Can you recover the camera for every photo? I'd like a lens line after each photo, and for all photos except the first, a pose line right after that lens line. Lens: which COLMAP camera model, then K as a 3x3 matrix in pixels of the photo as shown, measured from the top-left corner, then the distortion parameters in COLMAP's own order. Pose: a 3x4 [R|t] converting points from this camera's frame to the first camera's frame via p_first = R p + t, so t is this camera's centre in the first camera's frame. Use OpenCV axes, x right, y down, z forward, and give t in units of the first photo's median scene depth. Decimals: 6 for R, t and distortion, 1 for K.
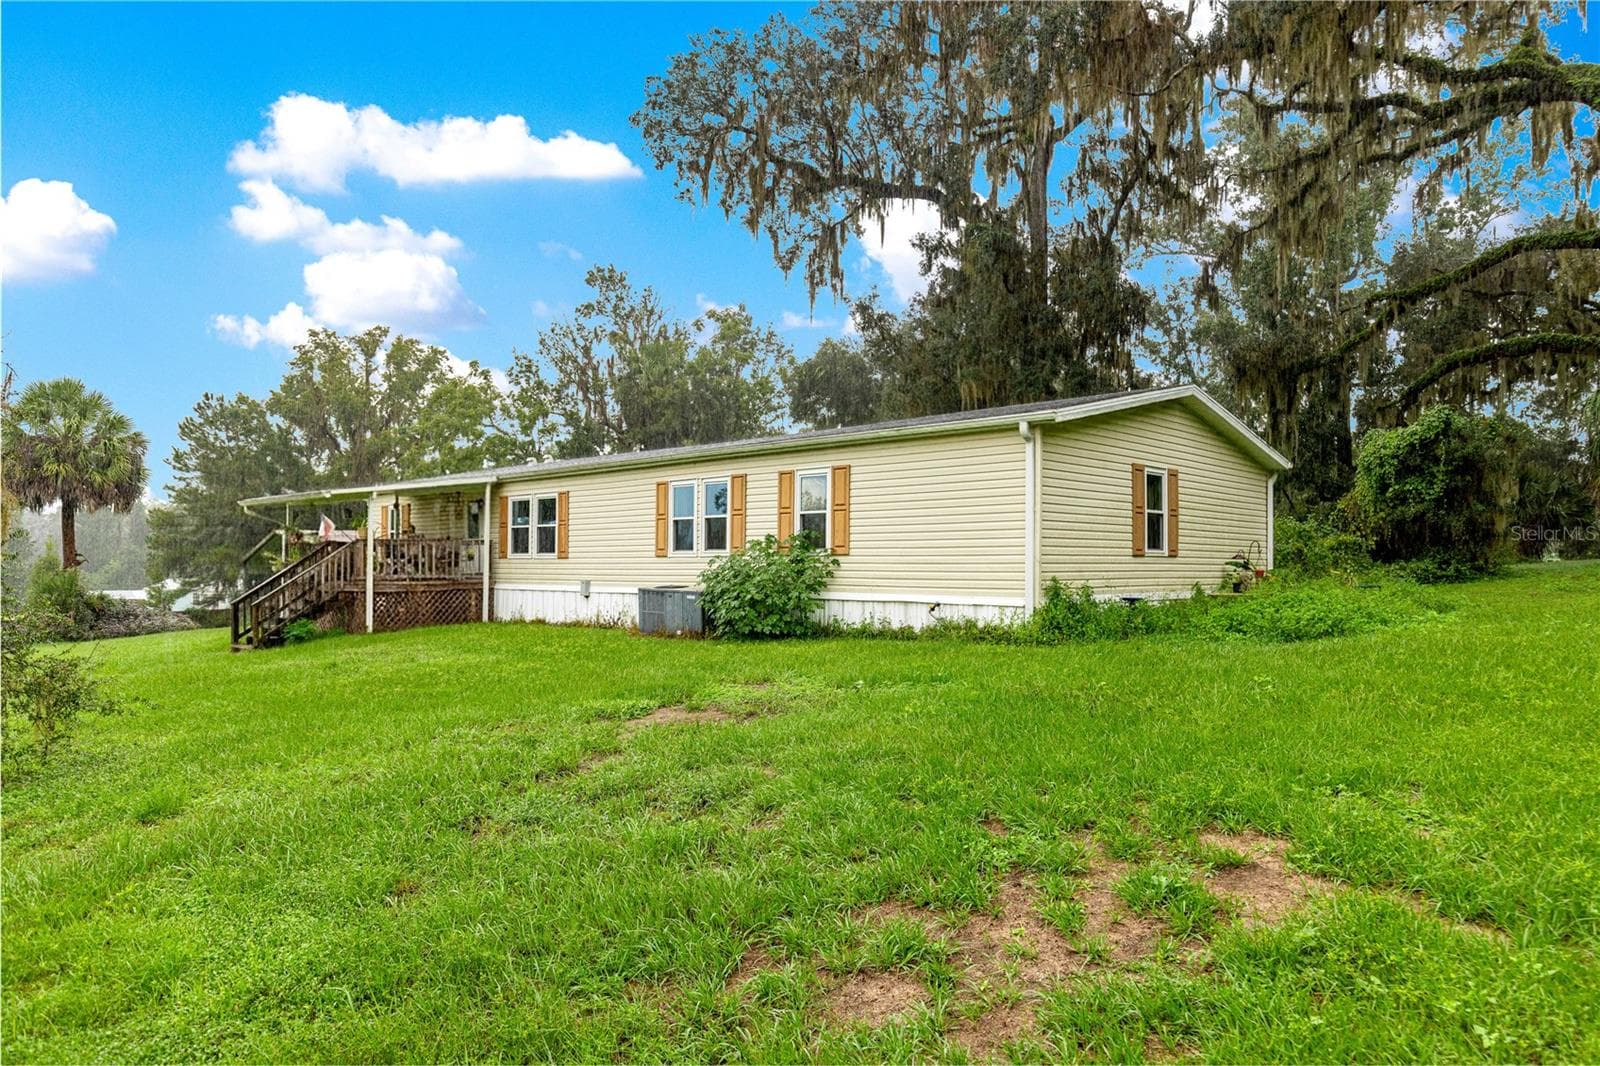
lens RADIAL K [[1010.2, 0, 797.9], [0, 1010.2, 549.9], [0, 0, 1]] dist [-0.002715, 0.003334]
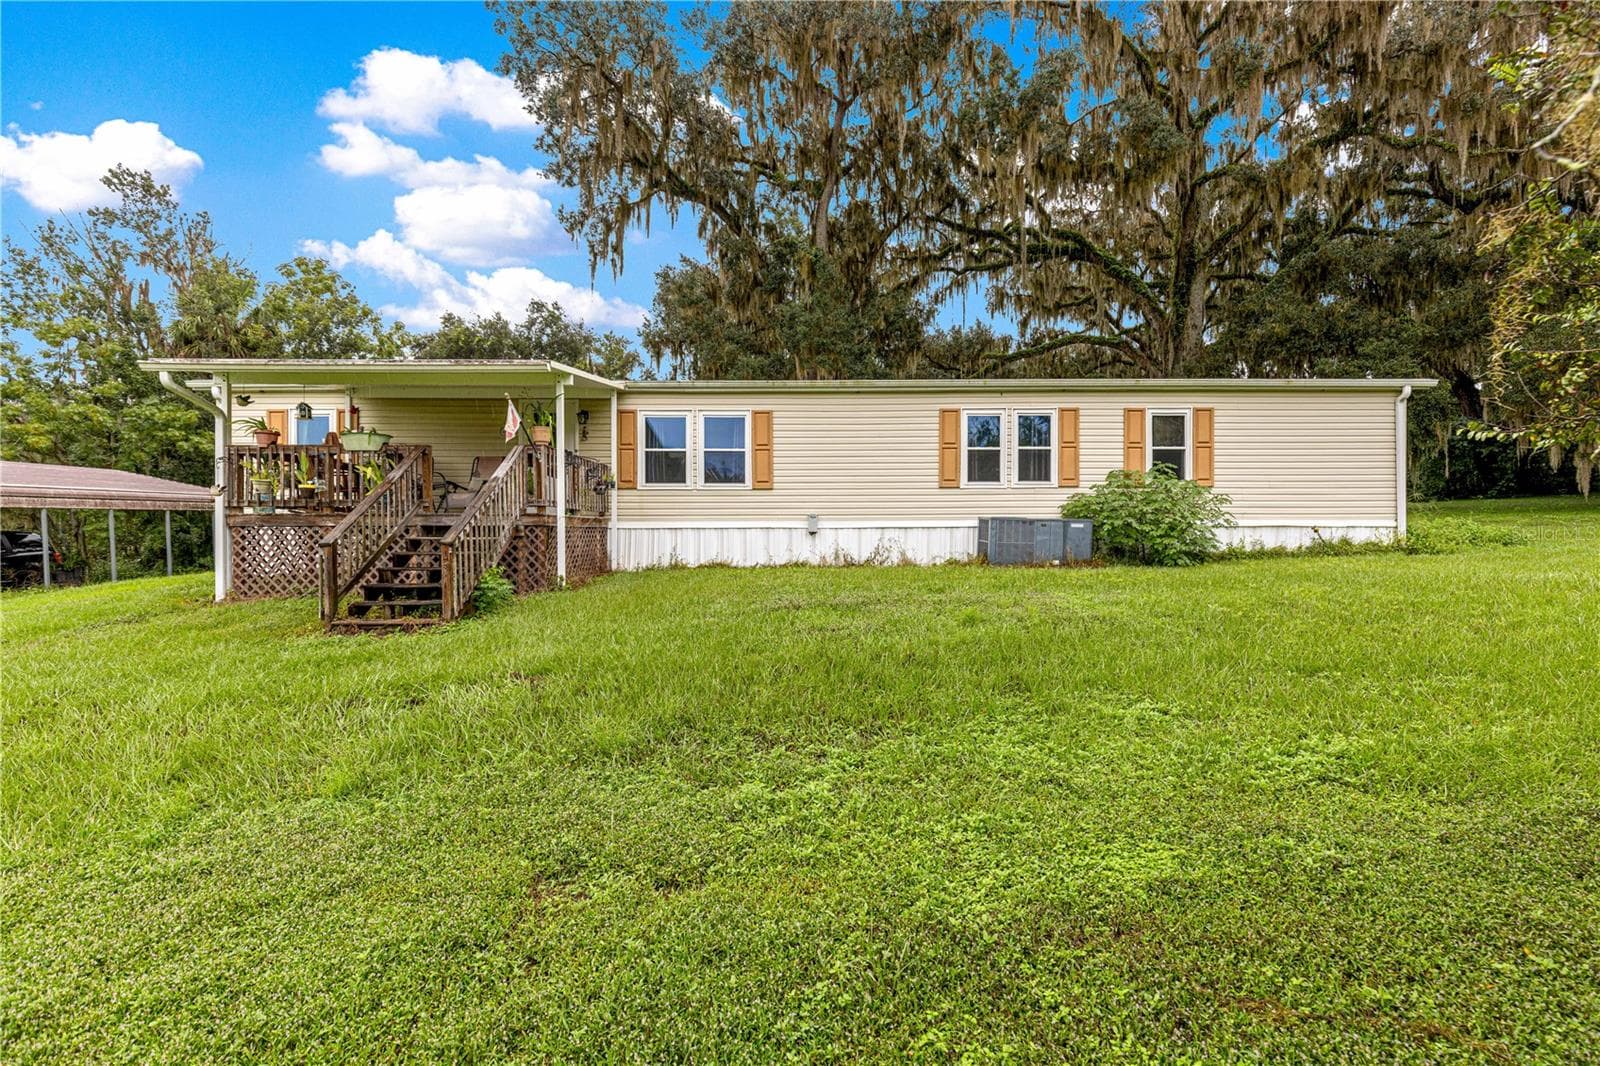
lens RADIAL K [[702.3, 0, 806.8], [0, 702.3, 535.9], [0, 0, 1]] dist [0.001973, 0.000472]
pose [[0.721800, -0.007564, 0.692061, -0.596675], [-0.006819, 0.999814, 0.018040, 0.035472], [-0.692069, -0.017741, 0.721614, 0.535549]]
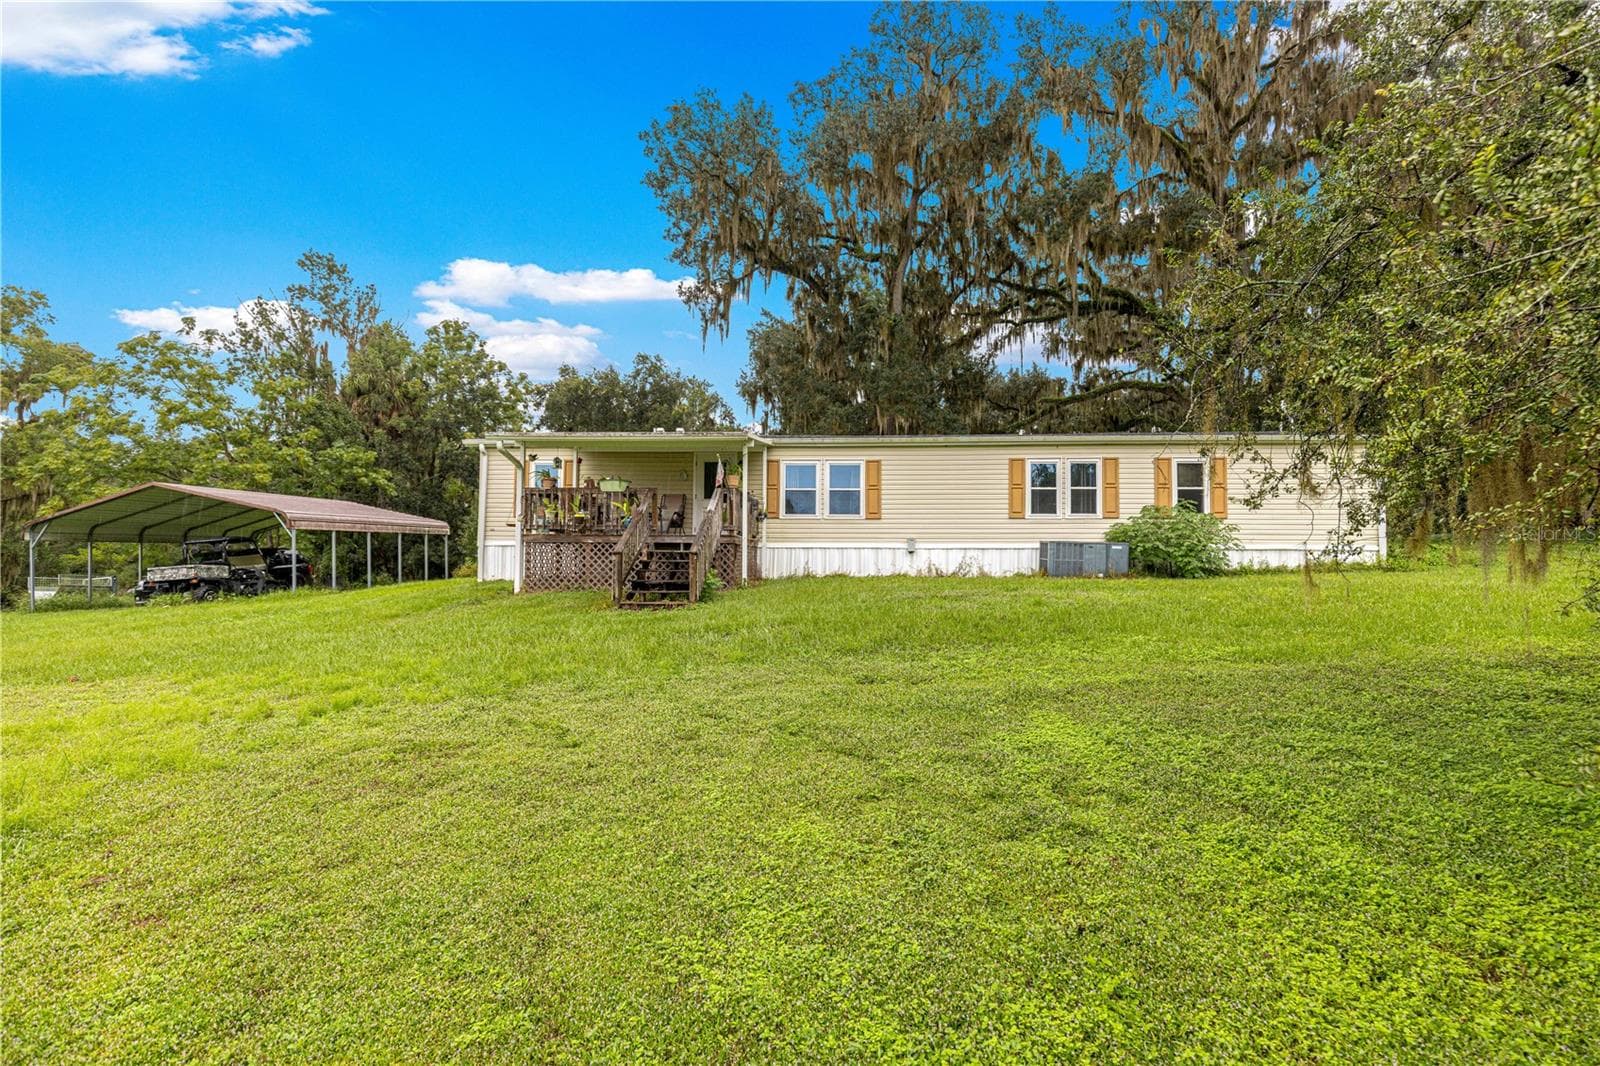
lens RADIAL K [[702.3, 0, 806.8], [0, 702.3, 535.9], [0, 0, 1]] dist [0.001973, 0.000472]
pose [[0.769888, 0.026302, 0.637637, -0.765164], [-0.014774, 0.999617, -0.023396, 0.045303], [-0.638009, 0.008592, 0.769981, 0.435827]]
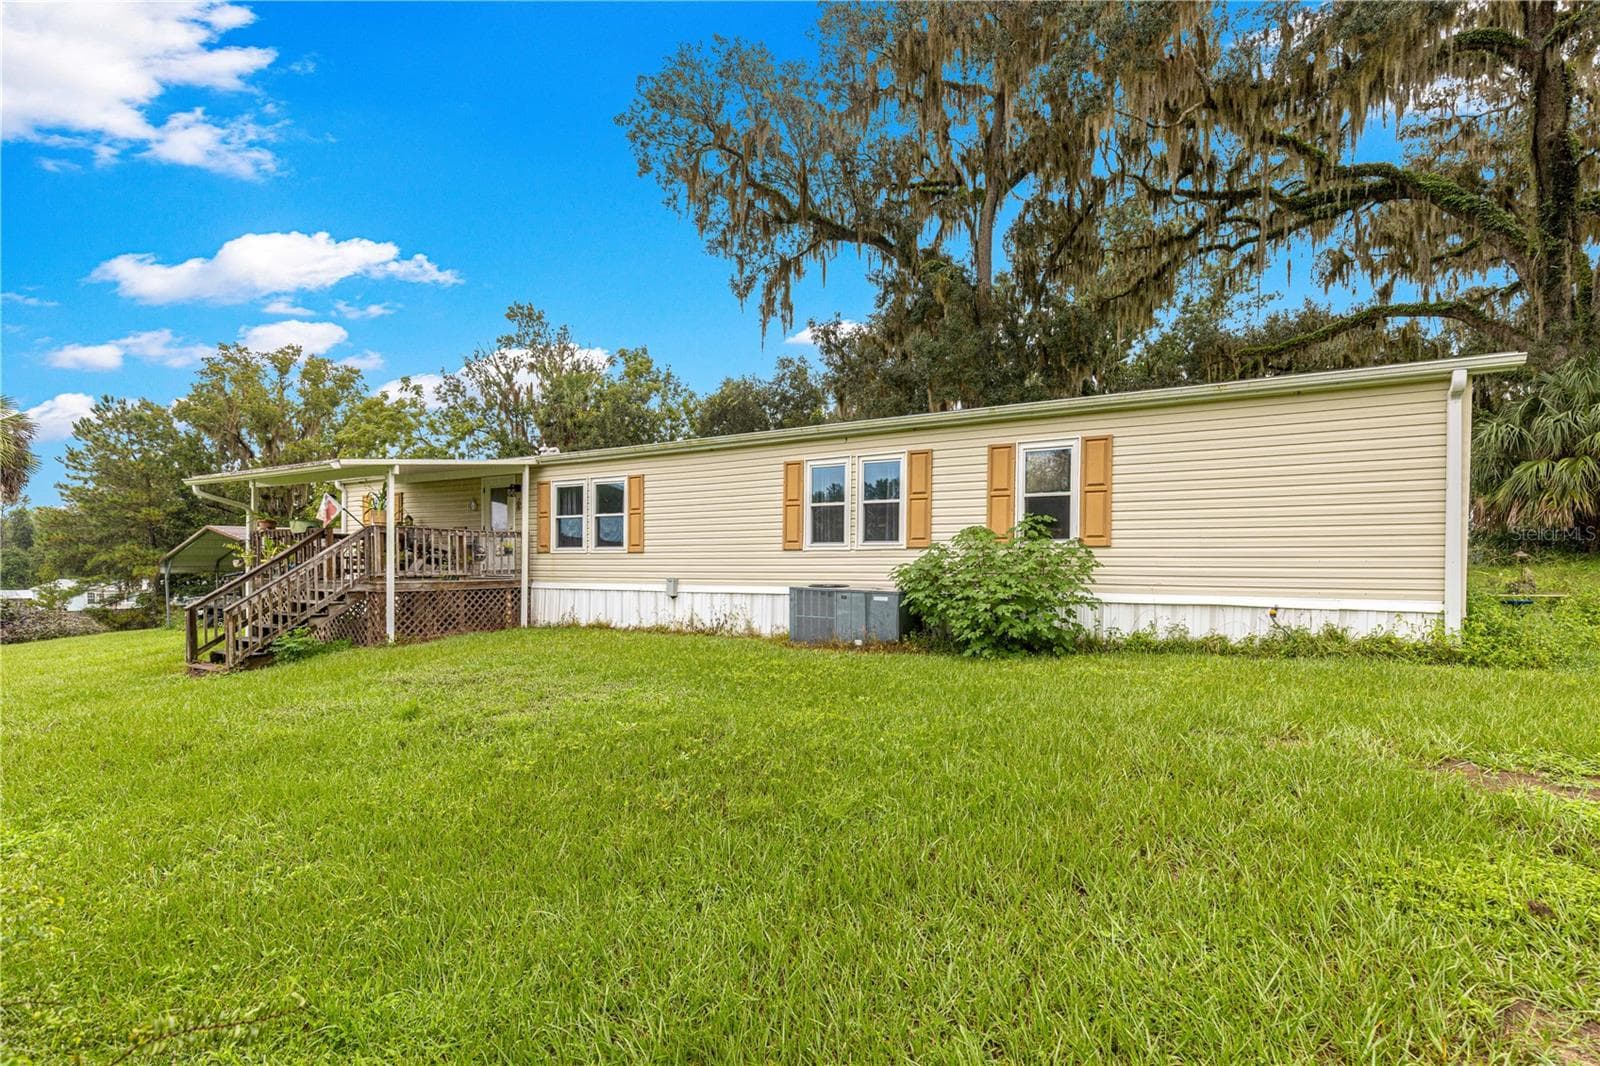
lens RADIAL K [[742.3, 0, 802.3], [0, 742.3, 569.3], [0, 0, 1]] dist [0.003914, 0.000551]
pose [[0.973717, 0.005935, 0.227684, -0.232532], [-0.009002, 0.999882, 0.012433, 0.012897], [-0.227584, -0.014156, 0.973656, 0.344755]]
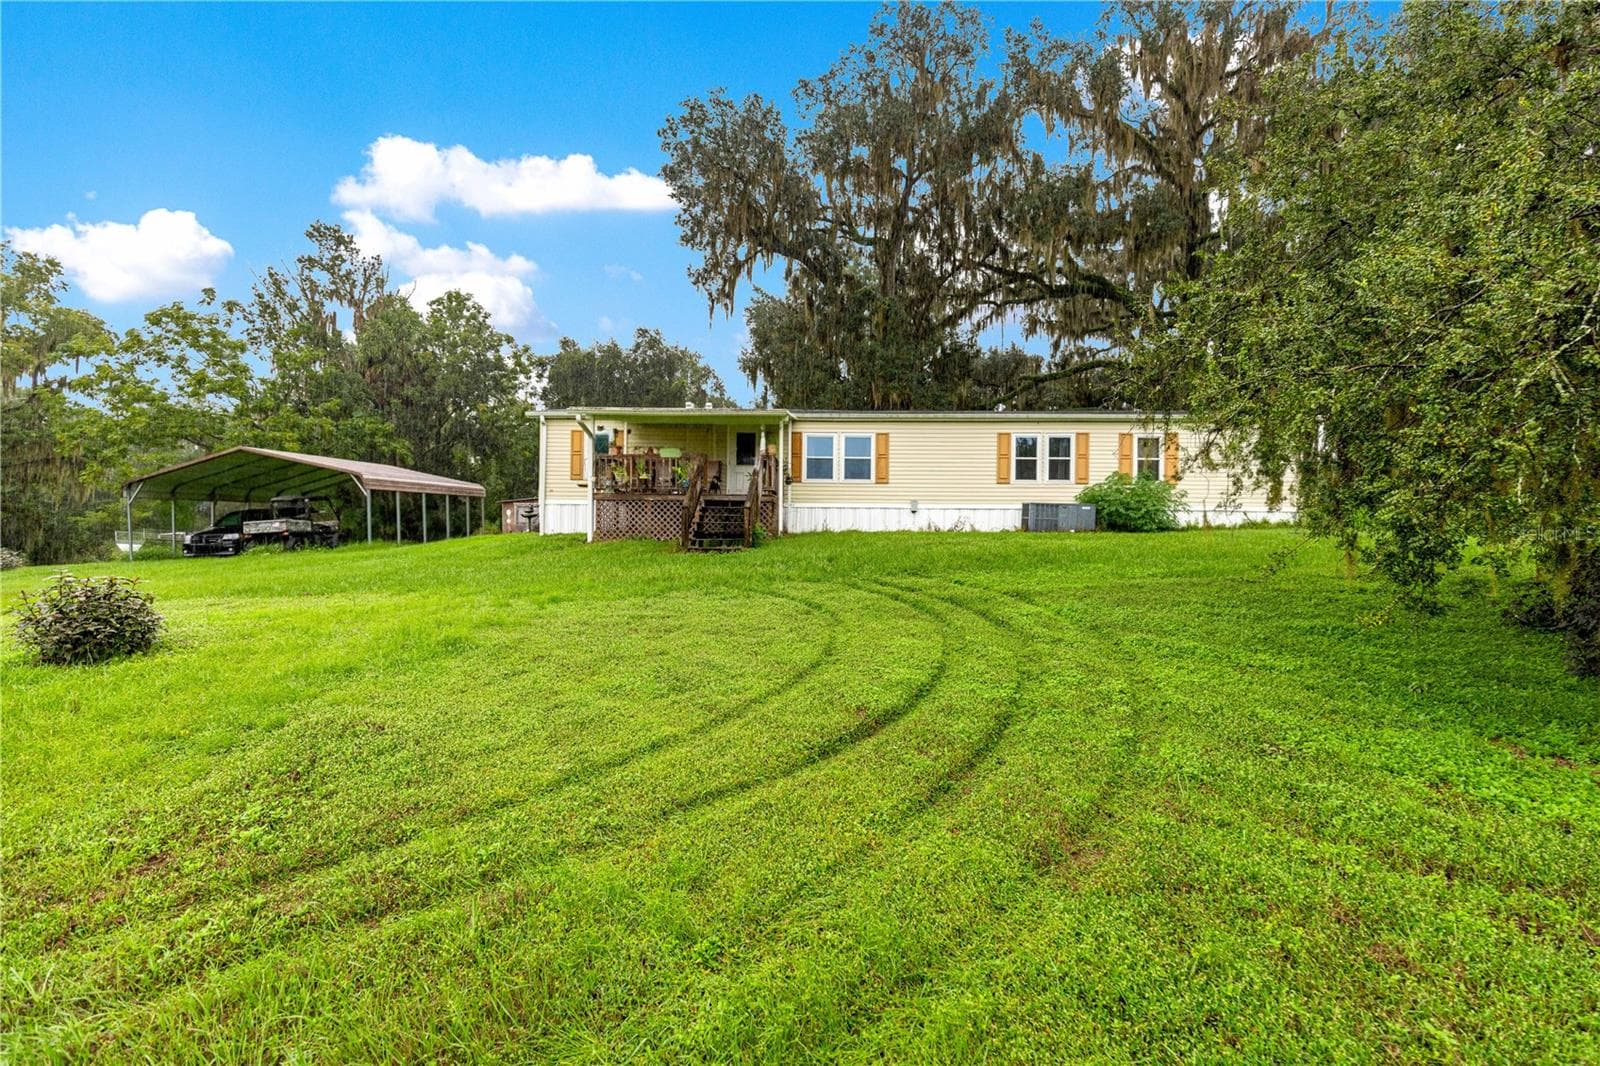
lens RADIAL K [[710.4, 0, 800.0], [0, 710.4, 533.0], [0, 0, 1]] dist [0.003126, -0.000320]
pose [[0.750020, 0.008160, 0.661364, -0.899653], [-0.020466, 0.999731, 0.010875, 0.063441], [-0.661098, -0.021691, 0.749986, 0.365766]]
